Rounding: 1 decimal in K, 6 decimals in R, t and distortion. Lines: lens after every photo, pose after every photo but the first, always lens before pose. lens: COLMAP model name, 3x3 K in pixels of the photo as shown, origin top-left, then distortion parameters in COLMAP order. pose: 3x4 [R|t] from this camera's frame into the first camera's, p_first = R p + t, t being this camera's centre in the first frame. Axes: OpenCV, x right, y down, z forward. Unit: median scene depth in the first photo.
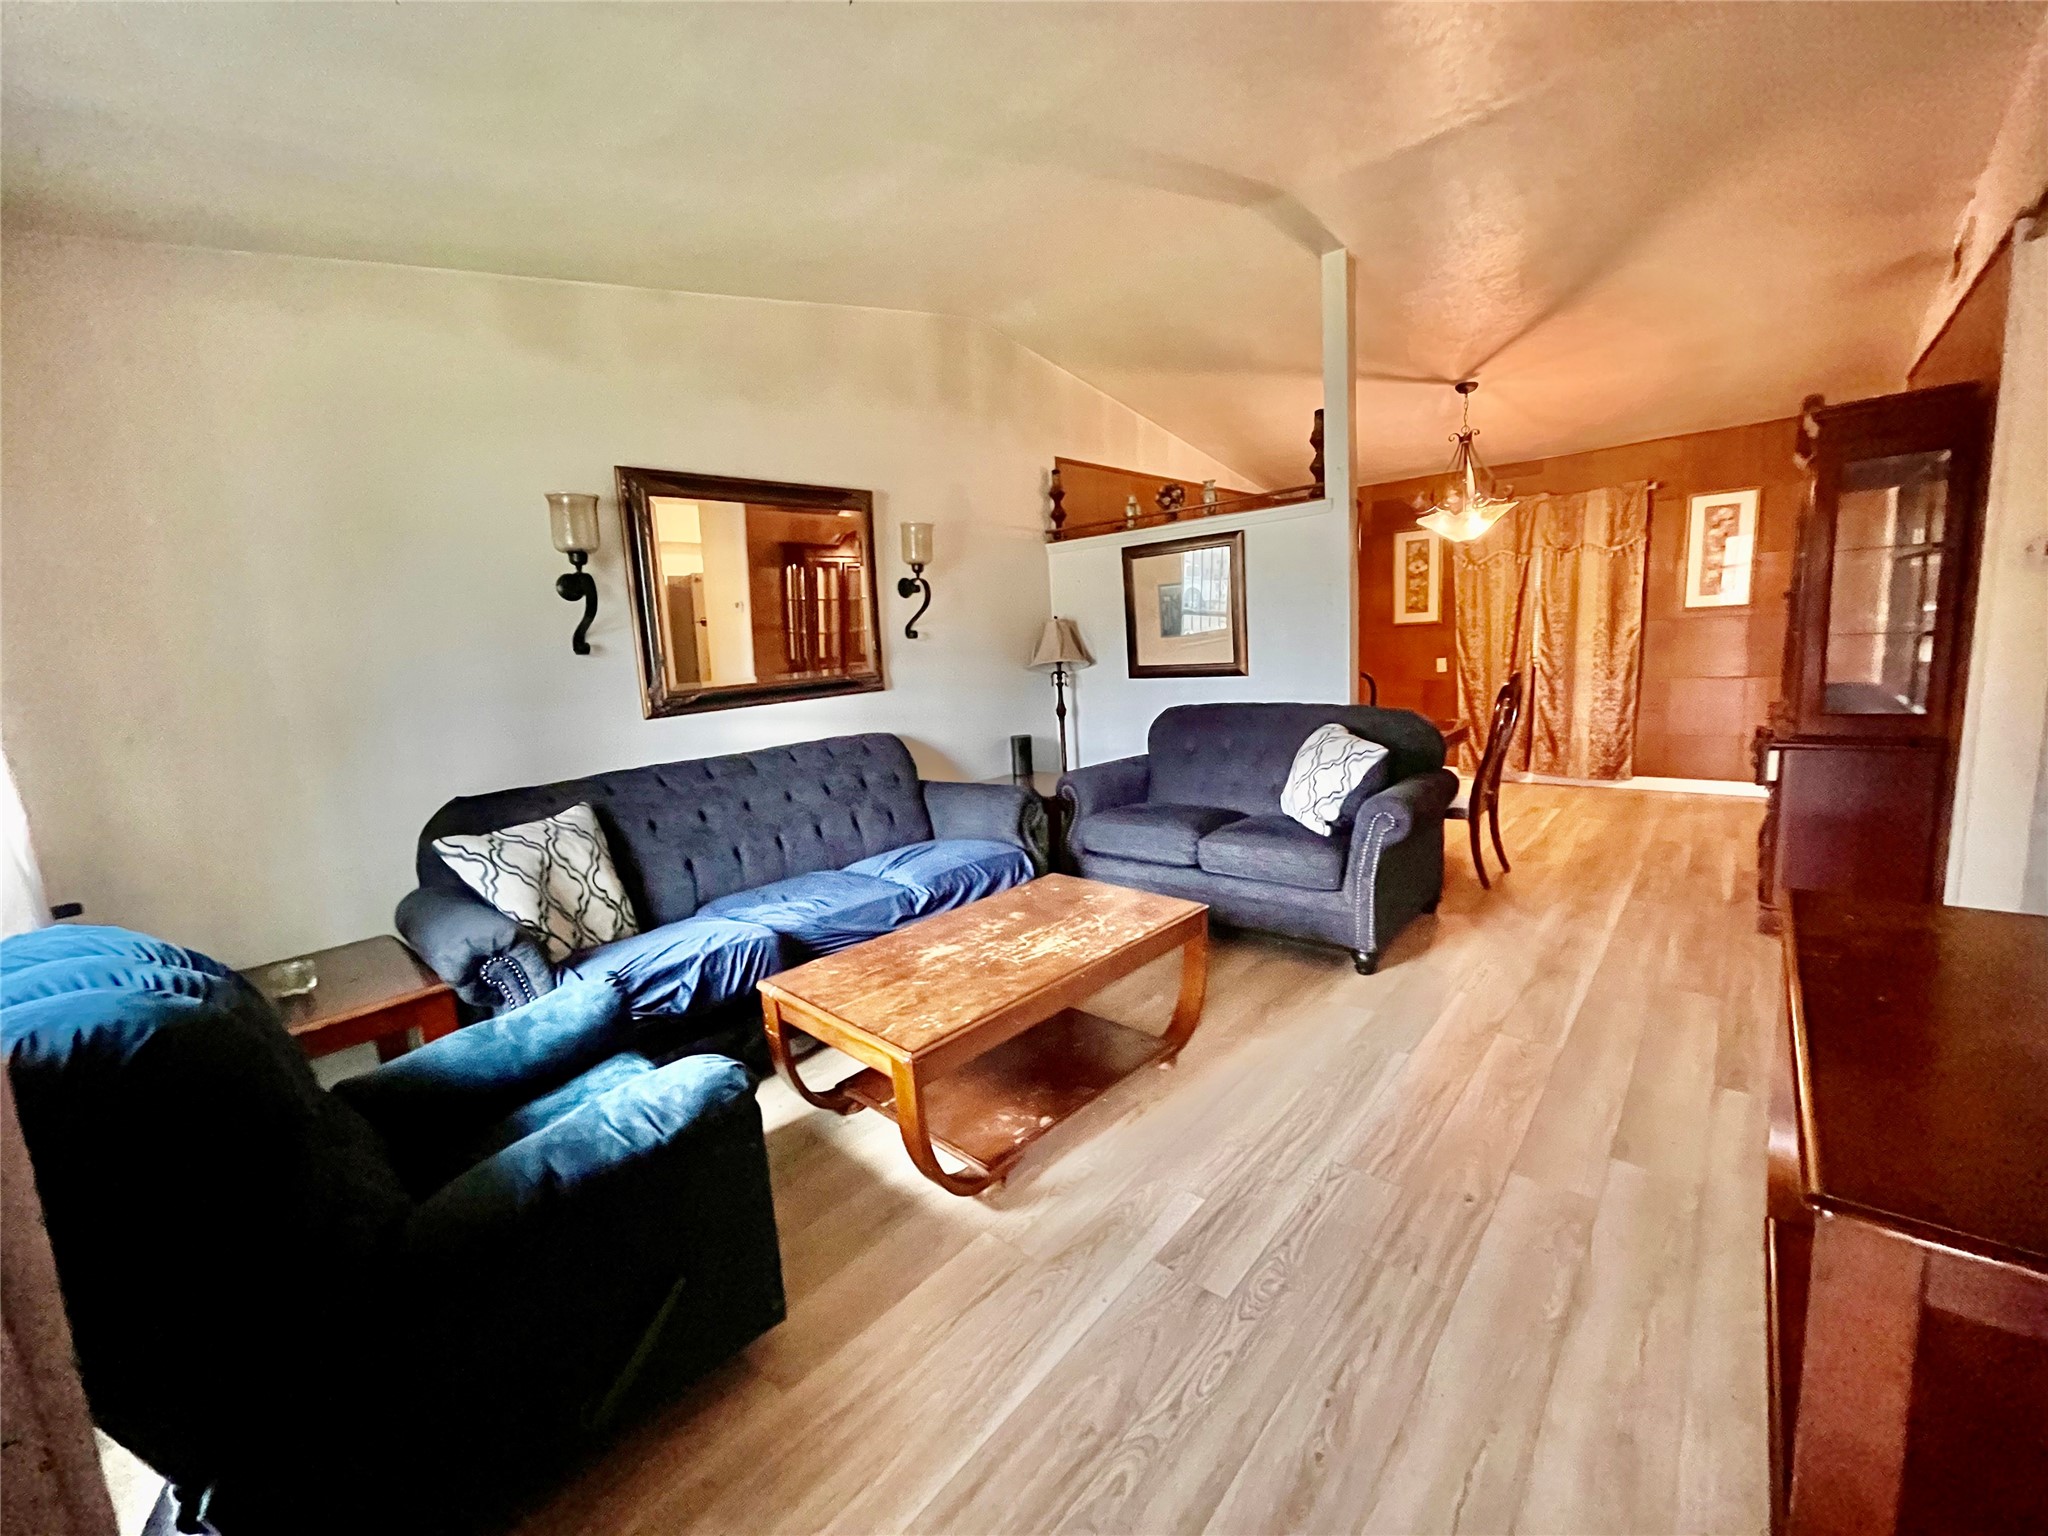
lens RADIAL K [[826.6, 0, 1021.1], [0, 826.6, 760.2], [0, 0, 1]] dist [-0.001715, -0.000412]
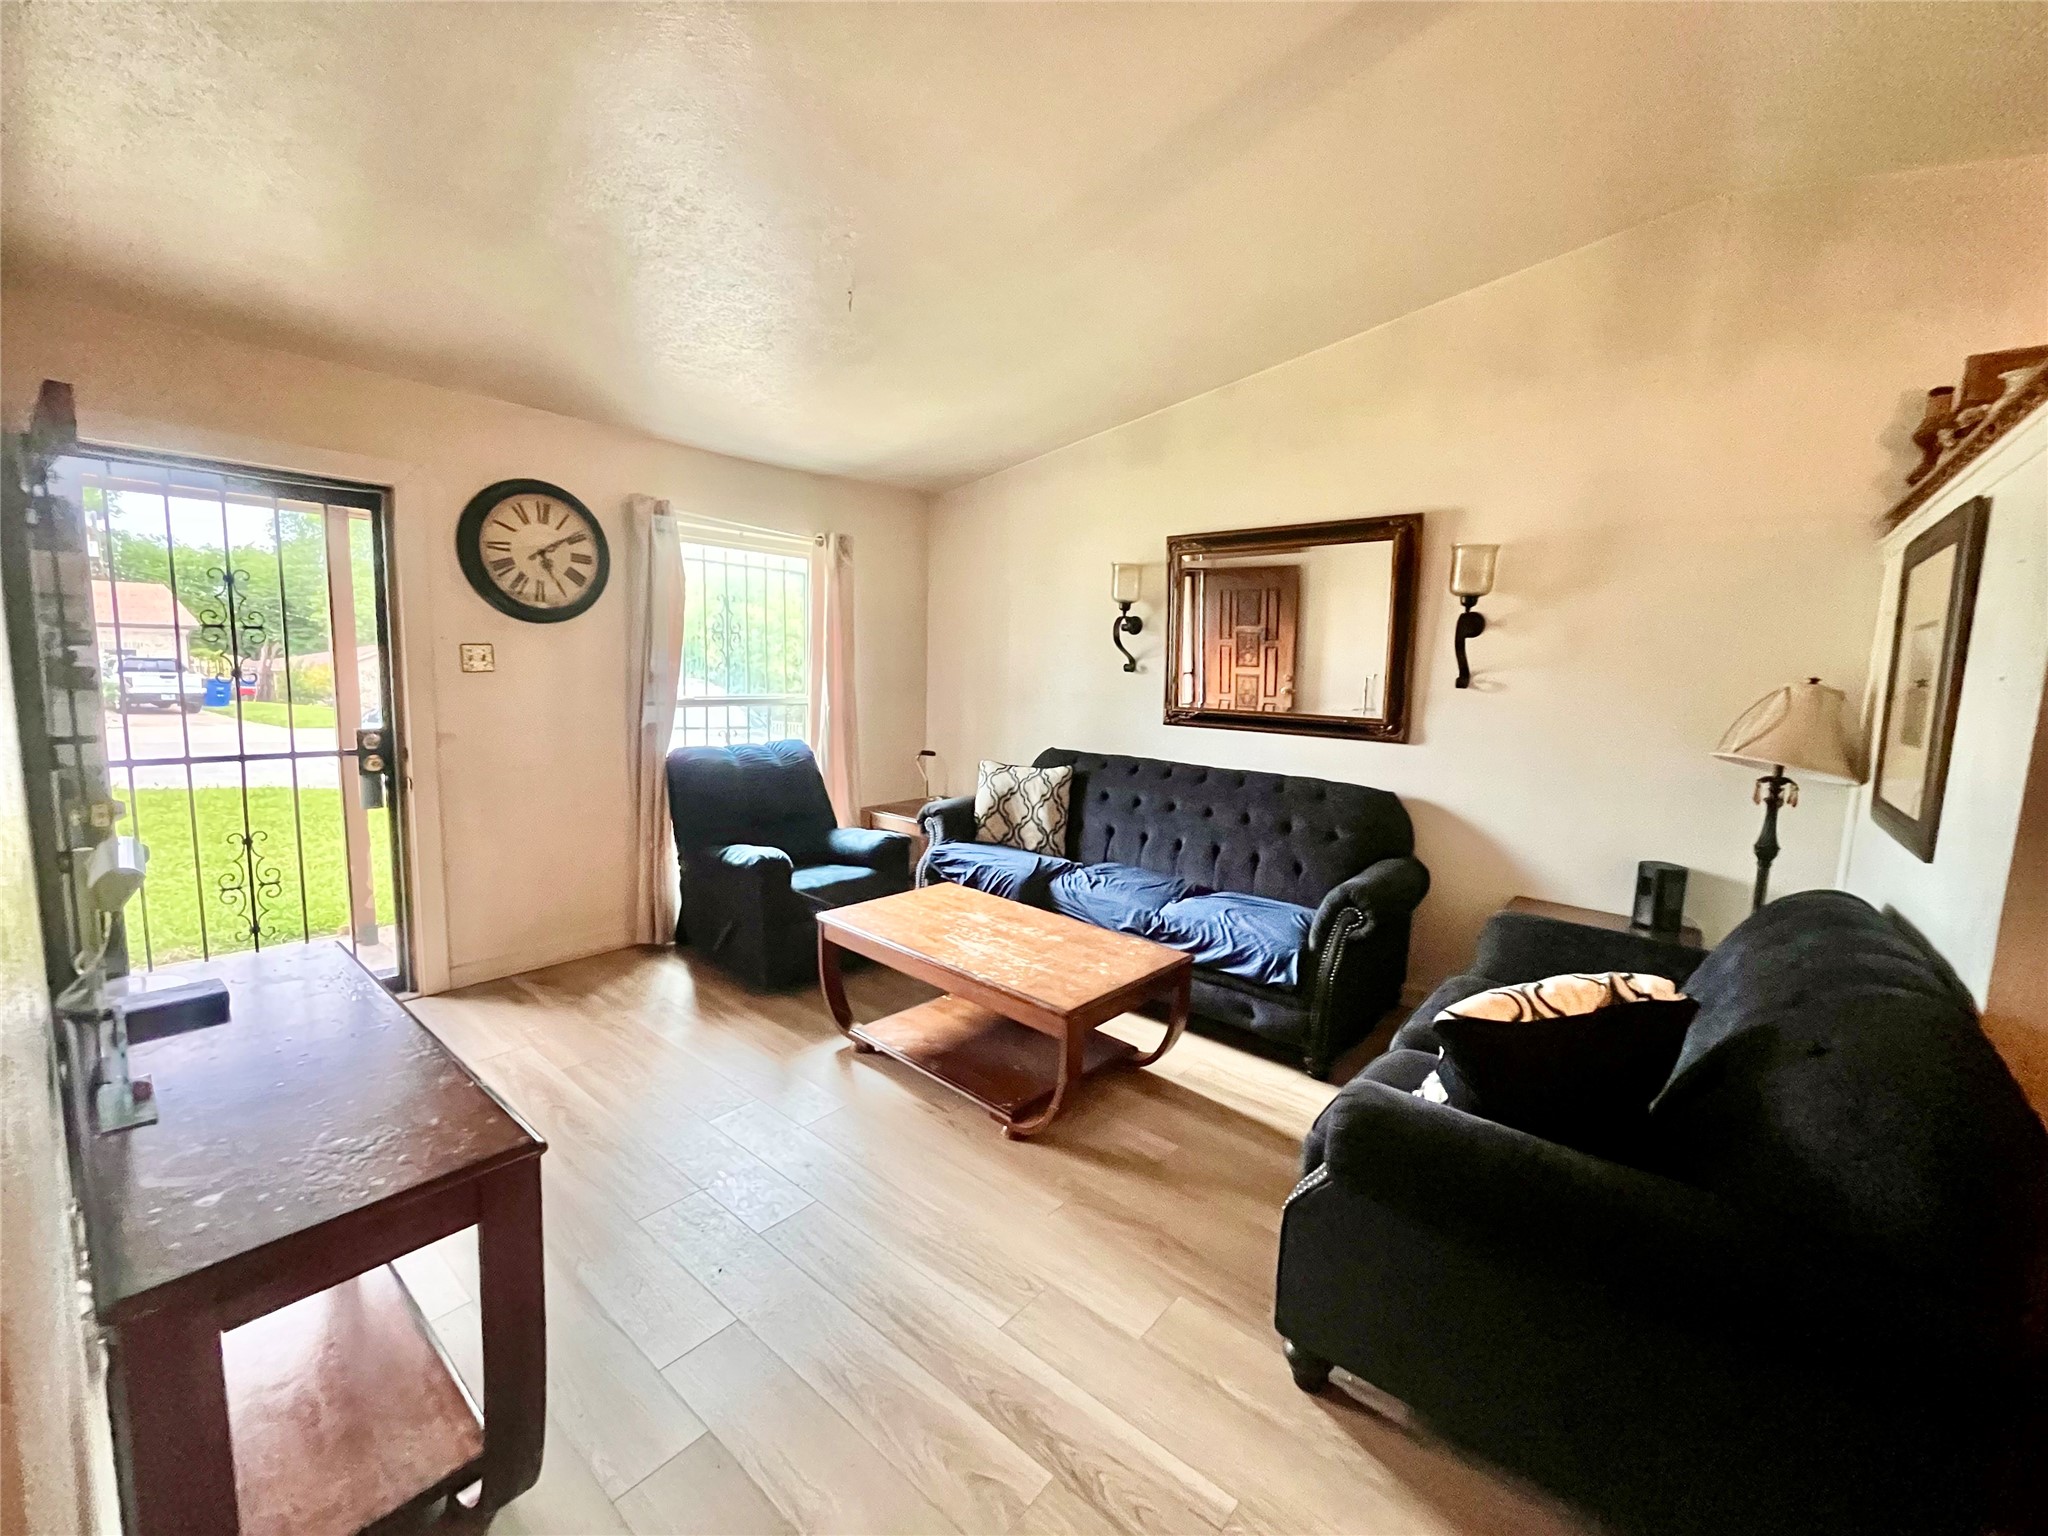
lens RADIAL K [[826.6, 0, 1018.8], [0, 826.6, 760.6], [0, 0, 1]] dist [-0.001715, -0.000412]
pose [[0.022321, 0.184394, -0.982599, 1.018178], [-0.181235, 0.967306, 0.177407, -0.223375], [0.983187, 0.174121, 0.055010, 0.850641]]
